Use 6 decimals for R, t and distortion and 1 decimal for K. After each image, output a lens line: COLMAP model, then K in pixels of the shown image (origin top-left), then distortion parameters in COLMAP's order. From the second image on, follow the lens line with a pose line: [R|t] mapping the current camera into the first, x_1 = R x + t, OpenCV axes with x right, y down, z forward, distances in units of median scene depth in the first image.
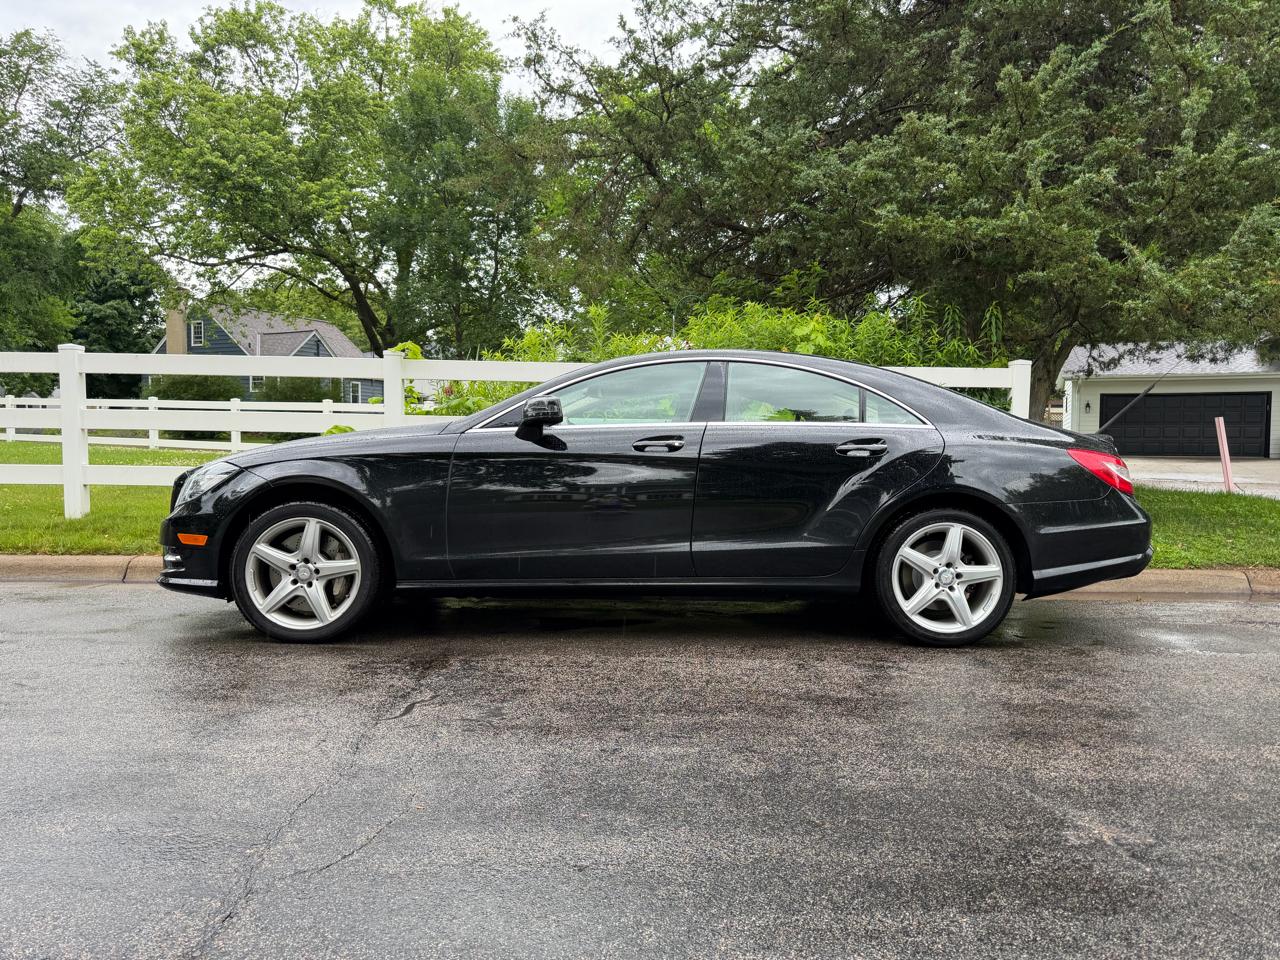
lens RADIAL K [[910.9, 0, 636.1], [0, 910.9, 485.9], [0, 0, 1]] dist [0.016491, -0.018550]
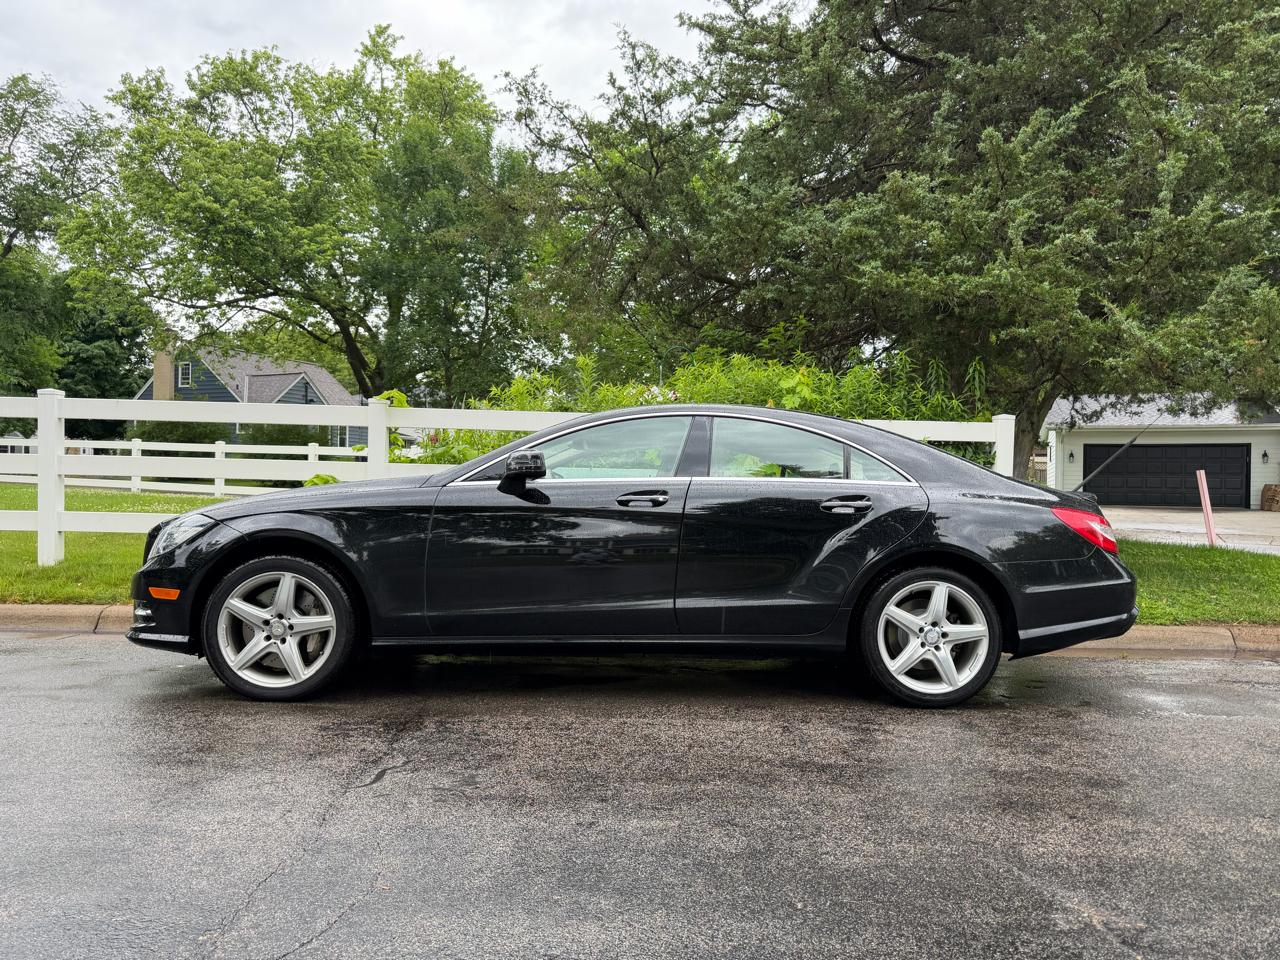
lens RADIAL K [[910.9, 0, 641.1], [0, 910.9, 486.5], [0, 0, 1]] dist [0.016491, -0.018550]
pose [[0.999802, 0.008679, 0.017918, 0.003217], [-0.007816, 0.998832, -0.047682, -0.007507], [-0.018311, 0.047532, 0.998702, 0.005773]]
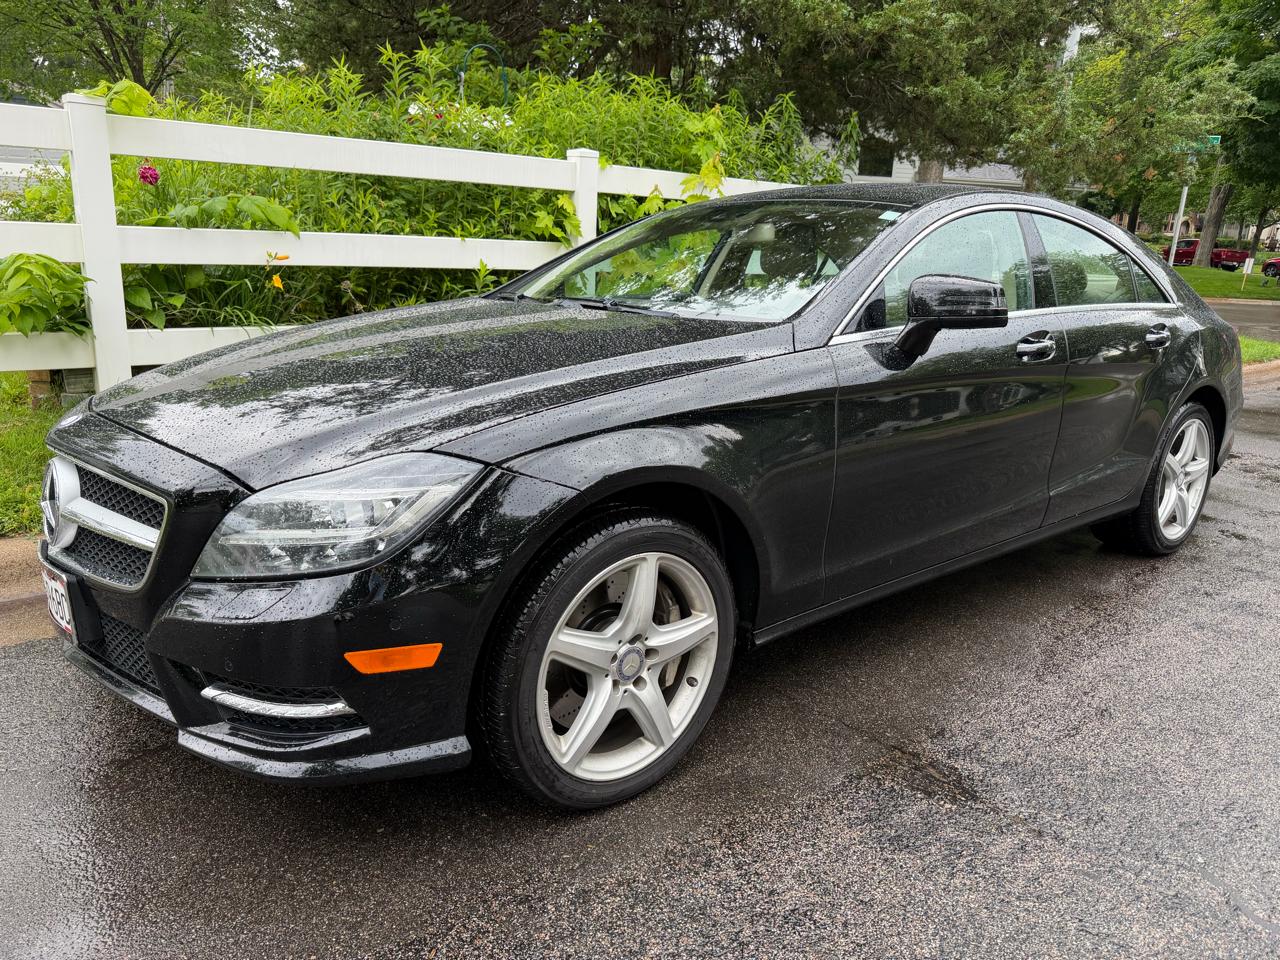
lens RADIAL K [[910.9, 0, 642.7], [0, 910.9, 486.1], [0, 0, 1]] dist [0.016491, -0.018550]
pose [[0.785168, -0.143397, 0.602452, -0.358759], [-0.013504, 0.968627, 0.248154, -0.064362], [-0.619135, -0.202977, 0.758598, 0.370392]]
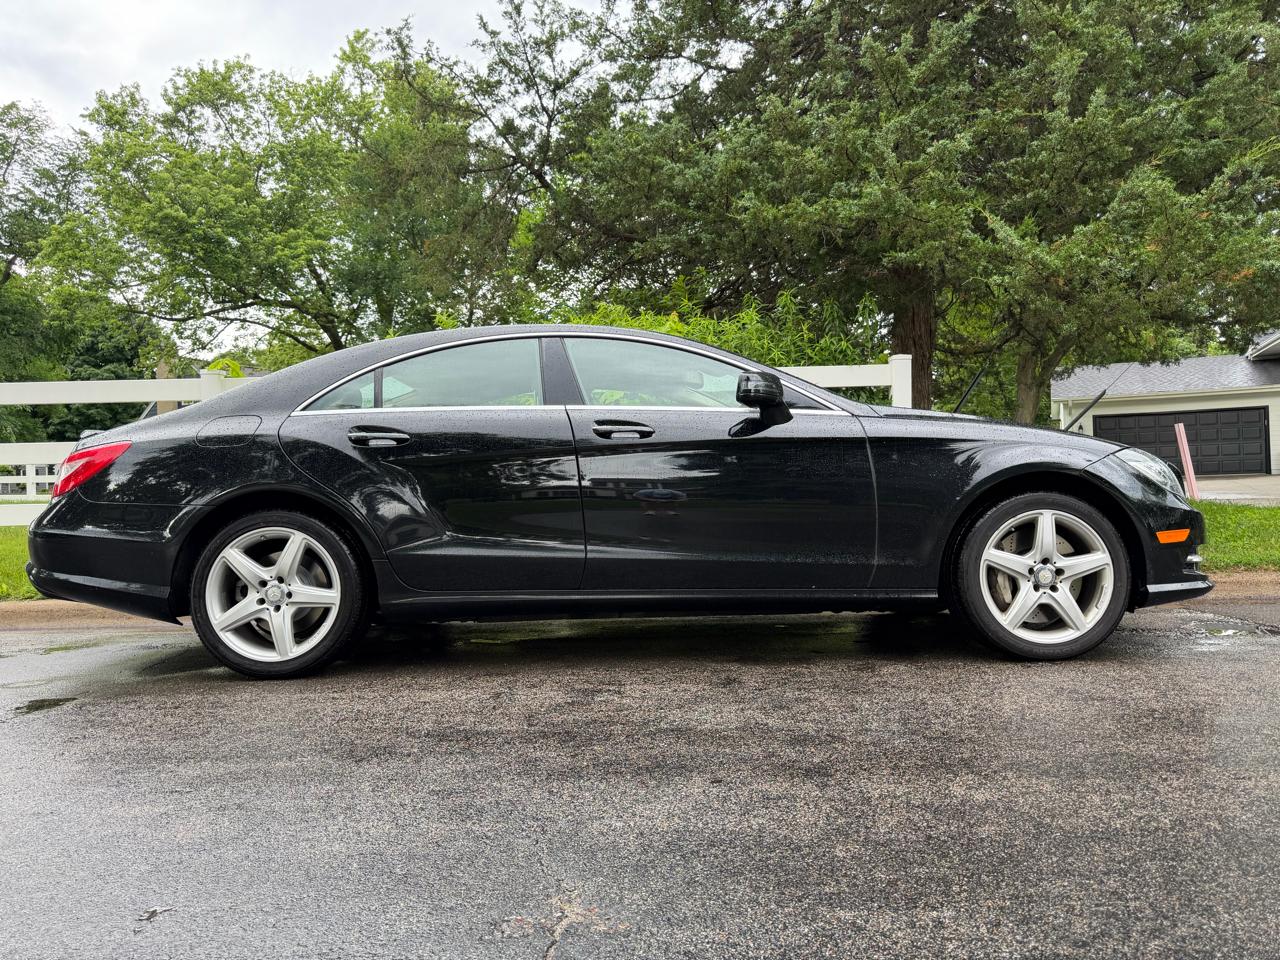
lens RADIAL K [[910.9, 0, 646.5], [0, 910.9, 480.2], [0, 0, 1]] dist [0.016491, -0.018550]
pose [[0.999208, -0.037183, -0.014194, 0.173843], [0.036290, 0.997614, -0.058737, 0.031328], [0.016344, 0.058176, 0.998173, 0.095746]]
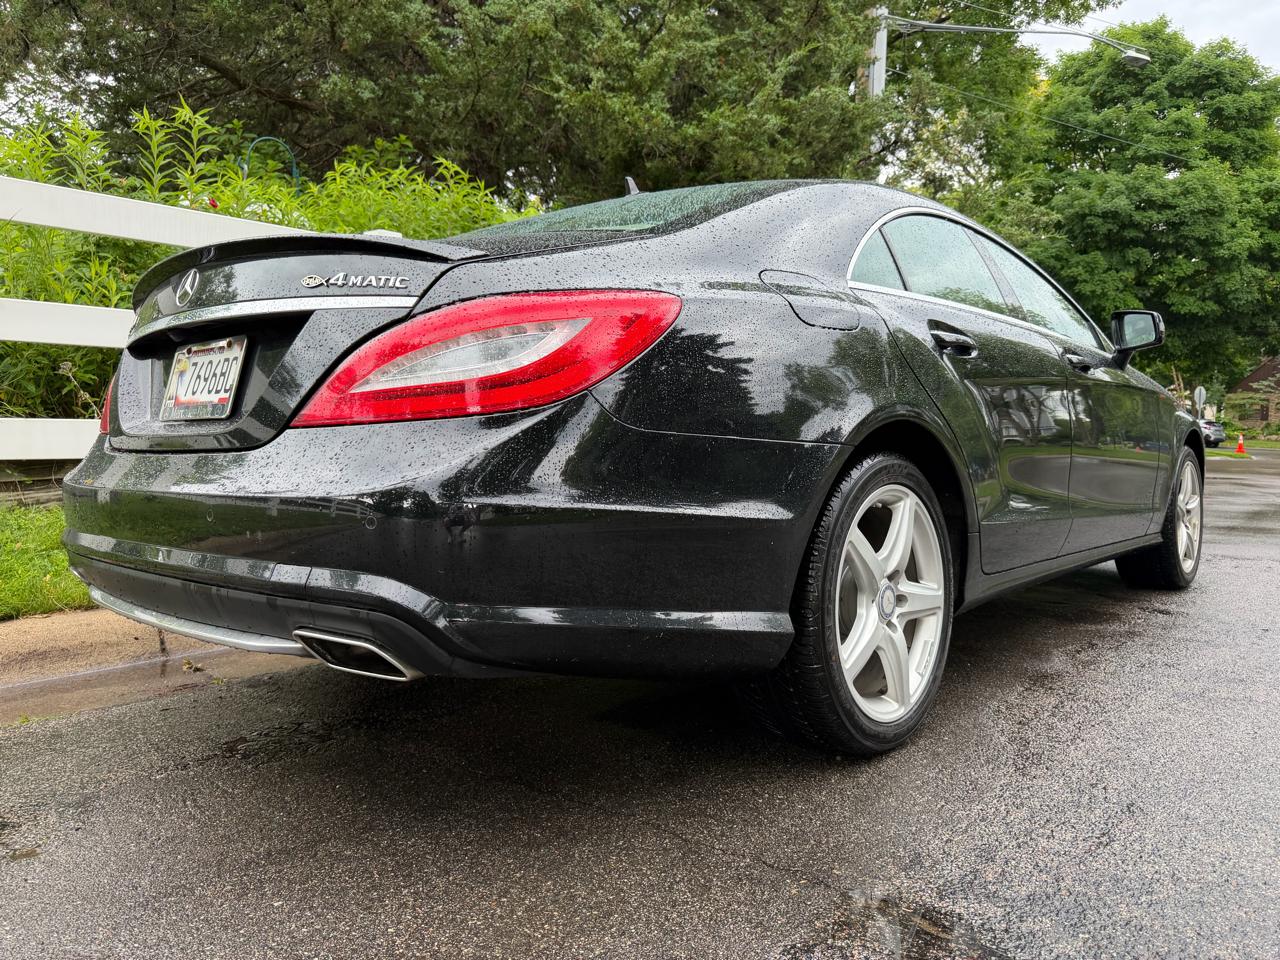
lens RADIAL K [[910.9, 0, 631.2], [0, 910.9, 486.0], [0, 0, 1]] dist [0.016491, -0.018550]
pose [[0.677452, -0.047048, 0.734061, -0.280448], [0.020866, 0.998780, 0.044758, 0.006172], [-0.735271, -0.015004, 0.677607, 0.443522]]
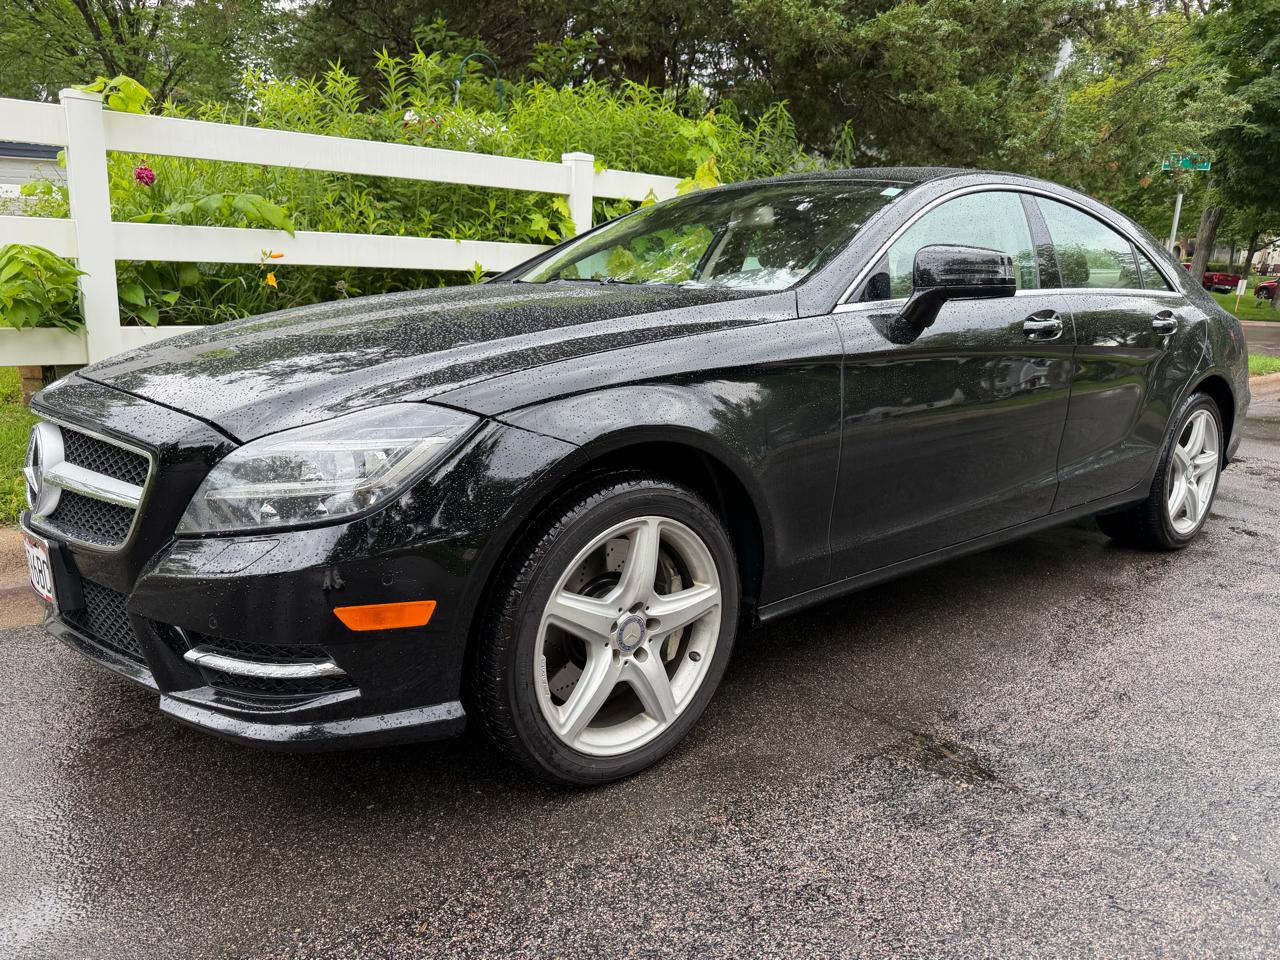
lens RADIAL K [[910.9, 0, 628.7], [0, 910.9, 482.0], [0, 0, 1]] dist [0.016491, -0.018550]
pose [[0.789567, -0.124275, 0.600949, -0.357500], [-0.008900, 0.976858, 0.213705, -0.043742], [-0.613600, -0.174083, 0.770189, 0.375048]]
